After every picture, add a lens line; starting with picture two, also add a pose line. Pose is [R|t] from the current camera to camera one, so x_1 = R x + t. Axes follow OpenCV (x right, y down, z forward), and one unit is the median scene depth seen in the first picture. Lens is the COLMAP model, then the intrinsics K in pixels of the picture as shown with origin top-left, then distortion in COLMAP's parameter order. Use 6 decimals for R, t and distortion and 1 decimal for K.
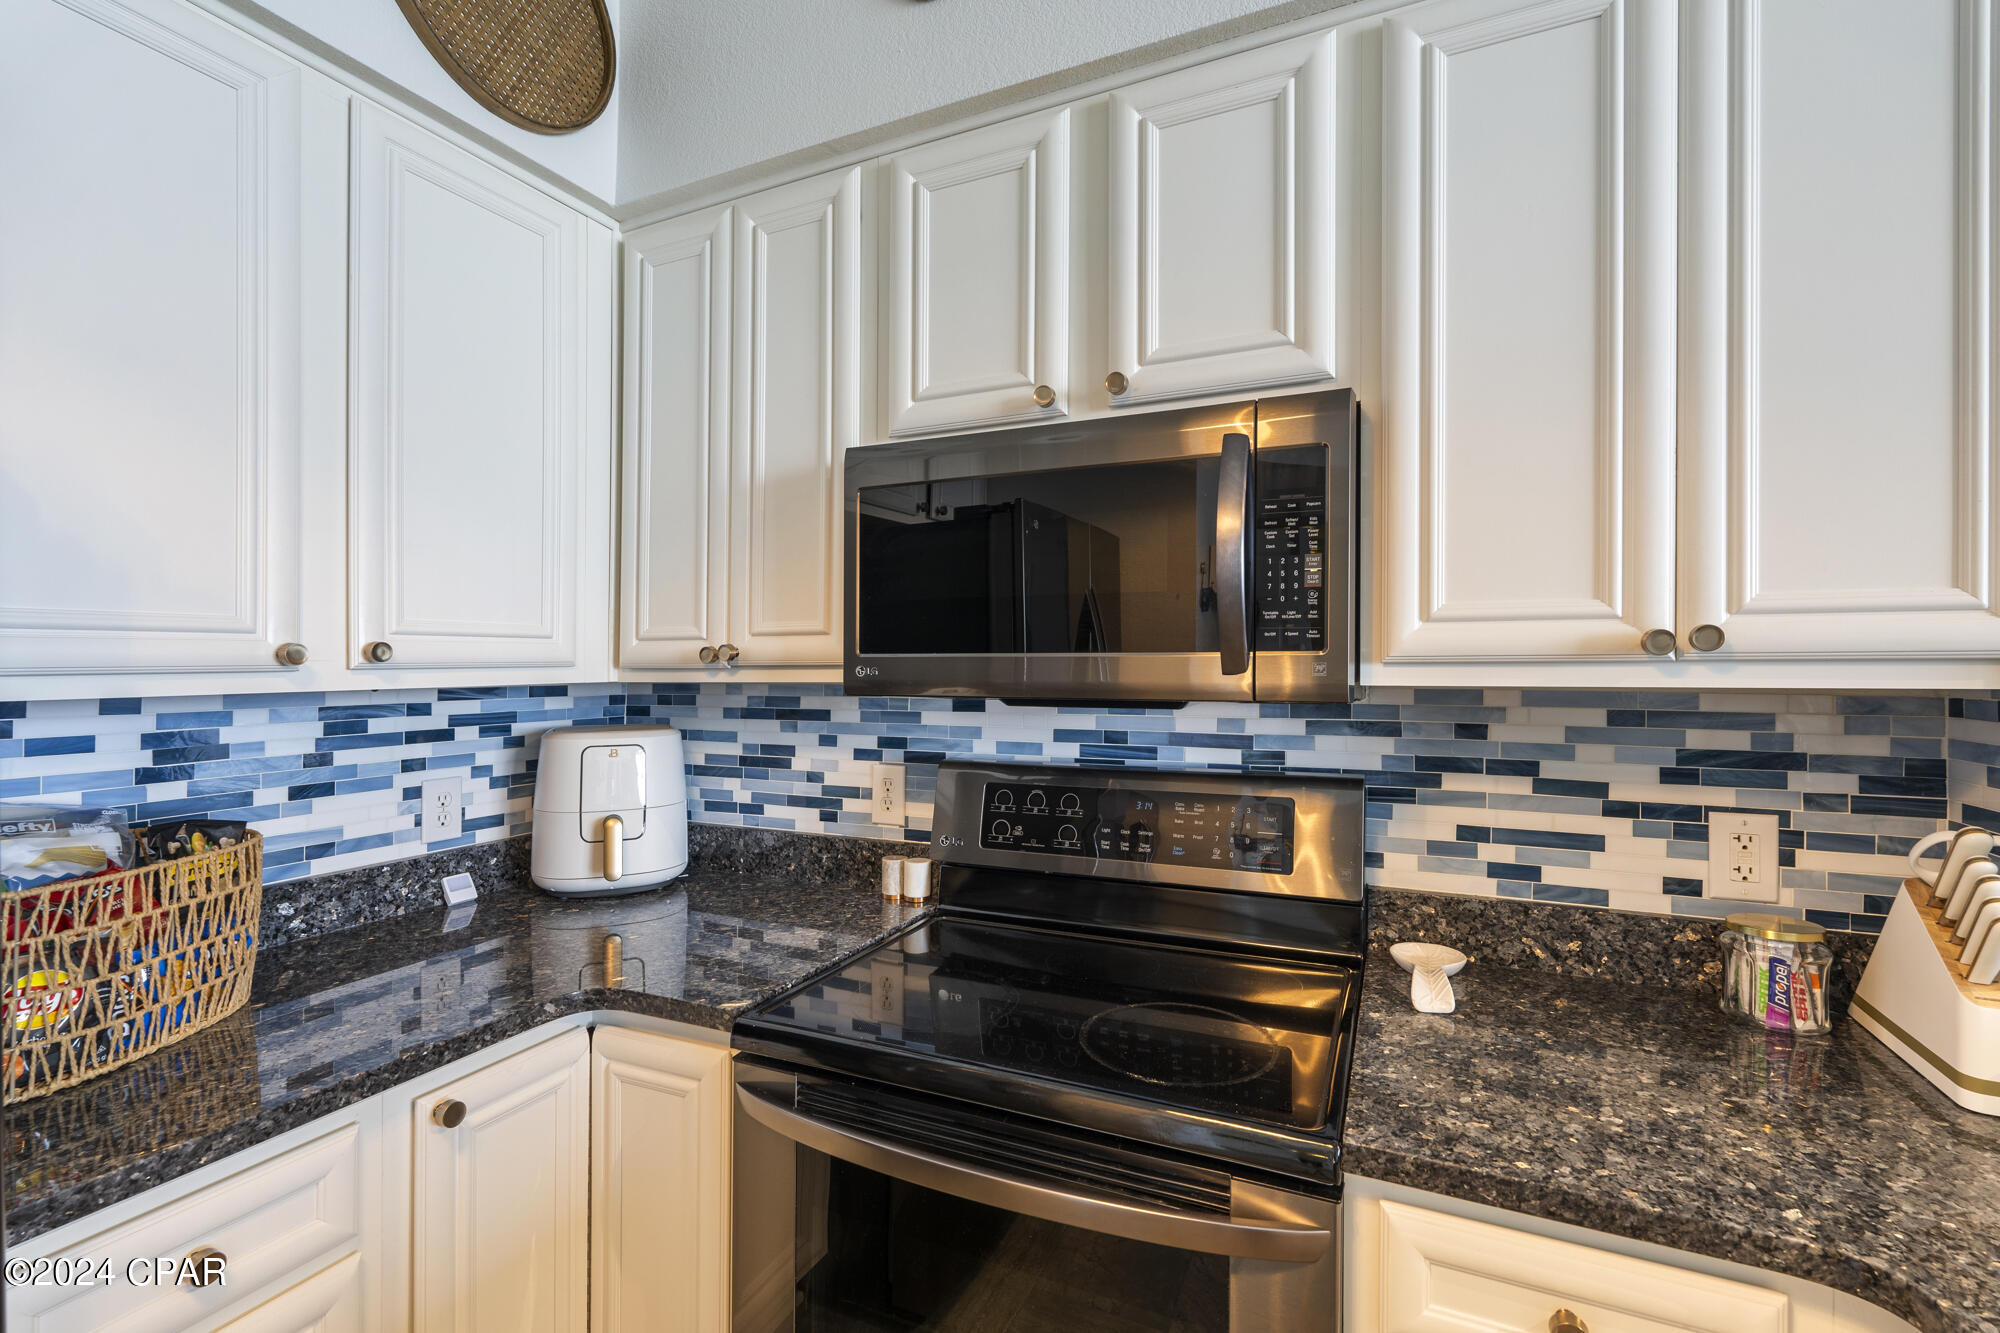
lens RADIAL K [[879.4, 0, 1000.0], [0, 879.4, 652.2], [0, 0, 1]] dist [-0.001824, -0.000156]
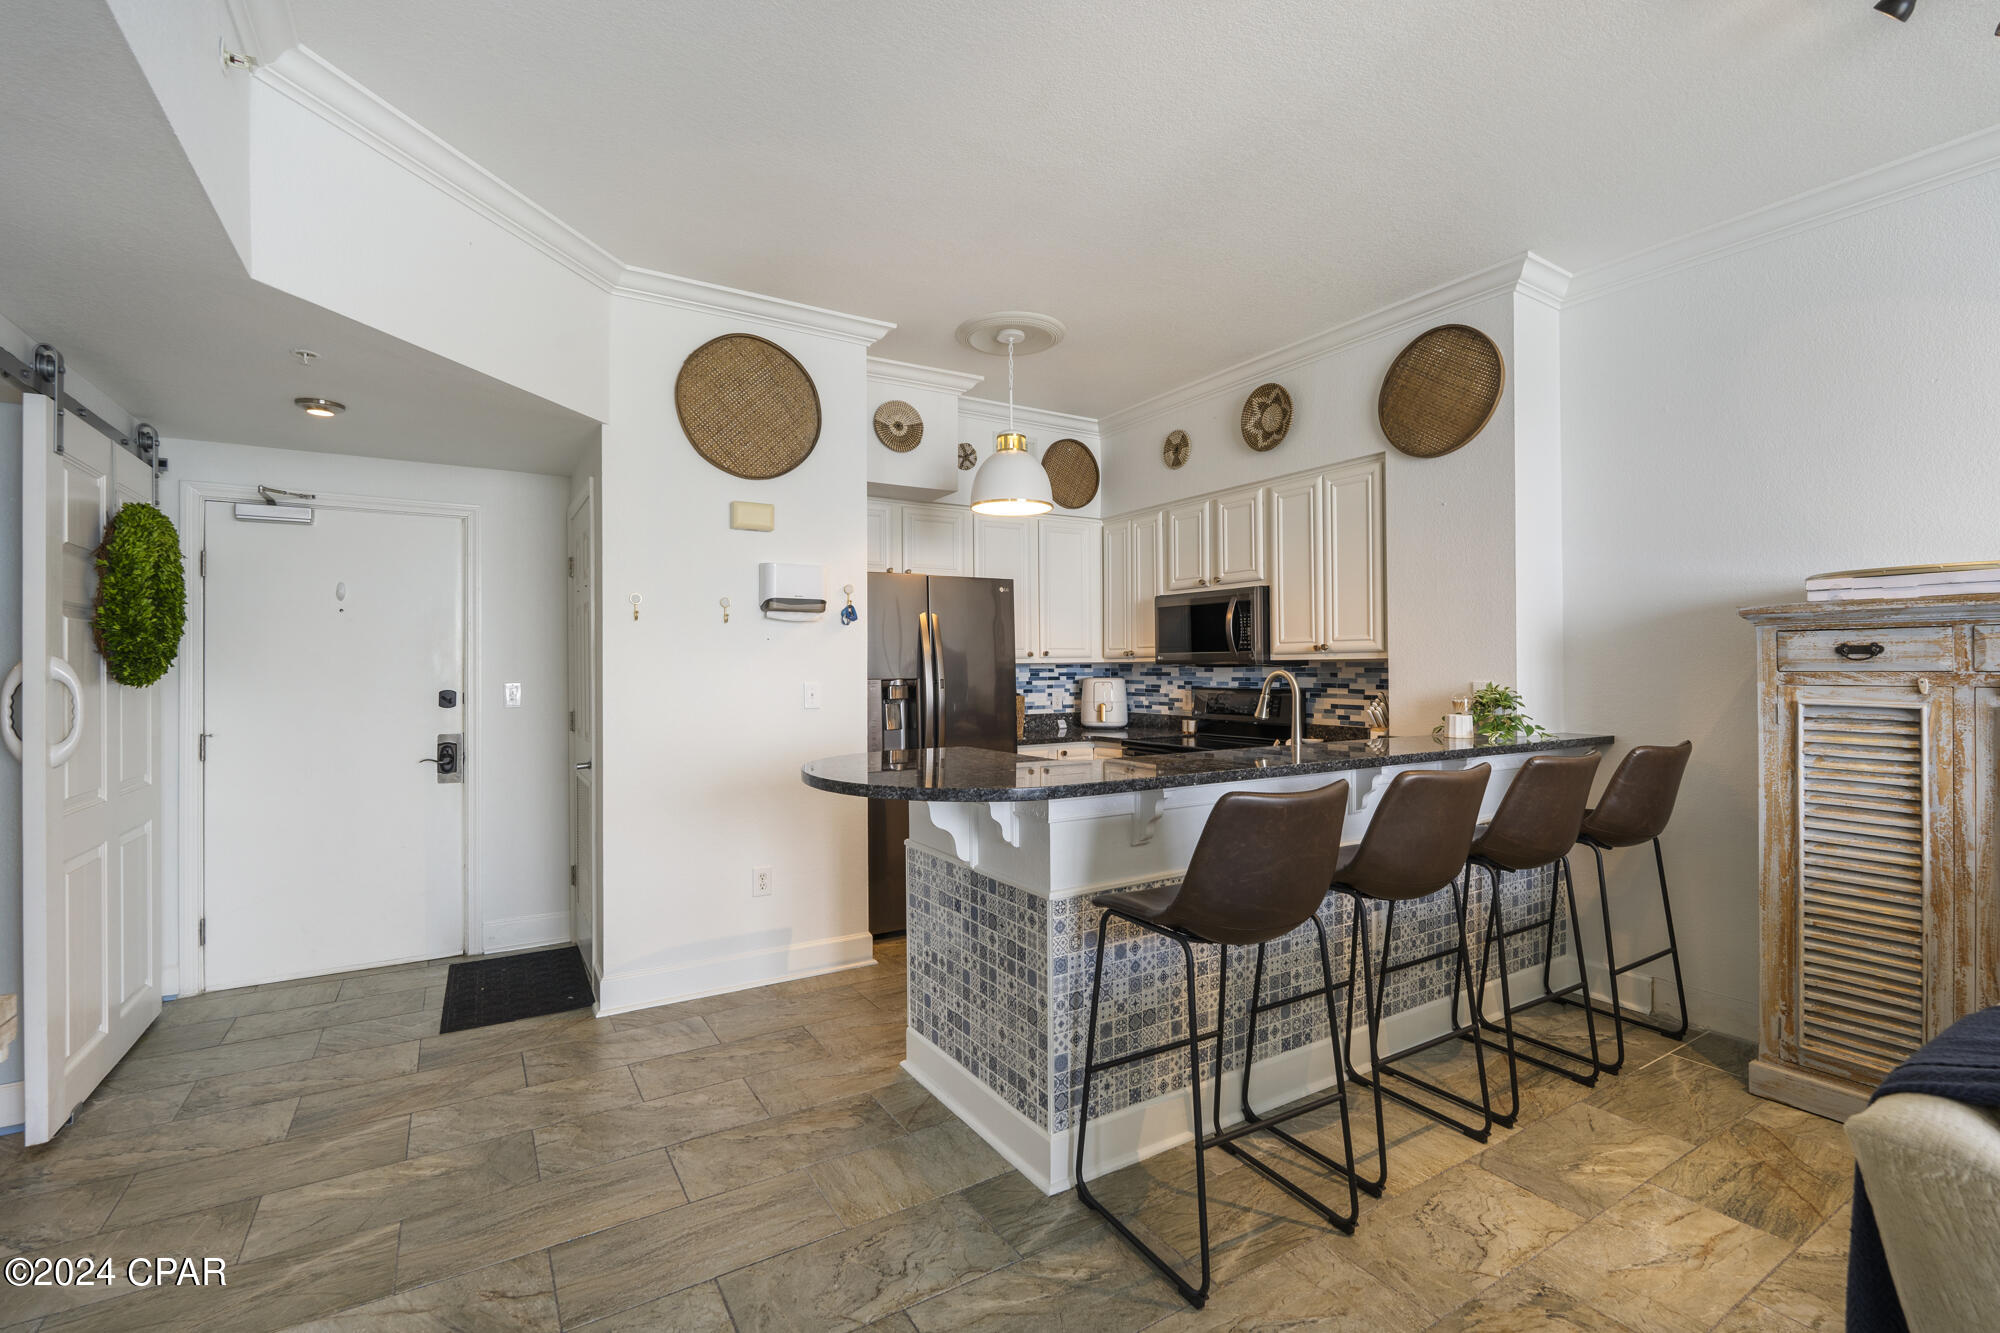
lens RADIAL K [[886.7, 0, 1007.2], [0, 886.7, 663.6], [0, 0, 1]] dist [0.000460, -0.000041]
pose [[0.833939, -0.002710, -0.551850, 1.302888], [0.009622, 0.999907, 0.009630, 0.005109], [0.551773, -0.013341, 0.833888, -2.335949]]
